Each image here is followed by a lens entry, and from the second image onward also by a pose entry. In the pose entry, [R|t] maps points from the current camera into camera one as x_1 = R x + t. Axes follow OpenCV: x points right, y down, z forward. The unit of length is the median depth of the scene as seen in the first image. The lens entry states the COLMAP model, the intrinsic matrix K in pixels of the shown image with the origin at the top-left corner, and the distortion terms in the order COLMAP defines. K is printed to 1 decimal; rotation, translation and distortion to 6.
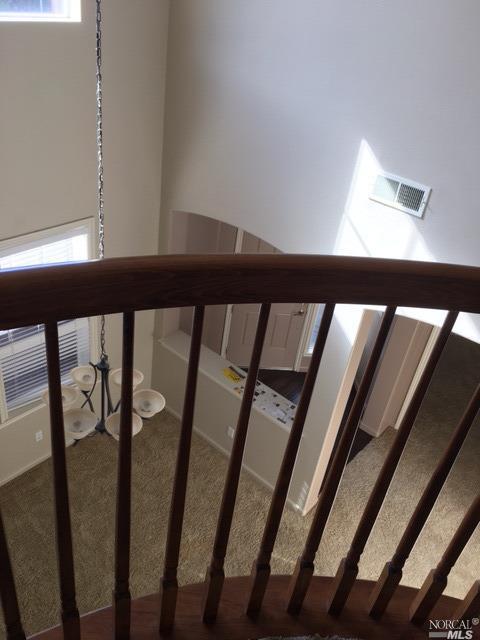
lens RADIAL K [[554.8, 0, 241.3], [0, 554.8, 320.1], [0, 0, 1]] dist [0.053069, -0.028593]
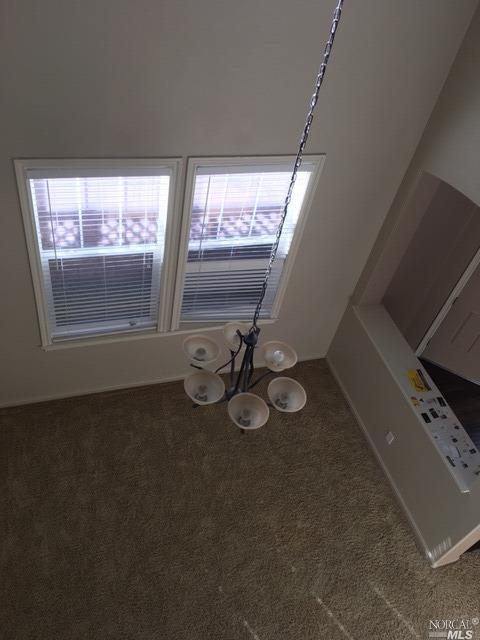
lens RADIAL K [[554.8, 0, 238.6], [0, 554.8, 320.4], [0, 0, 1]] dist [0.053069, -0.028593]
pose [[0.853051, 0.387327, -0.349689, 0.015145], [-0.333866, 0.920124, 0.204707, -0.075370], [0.401046, -0.057876, 0.914228, 0.142695]]
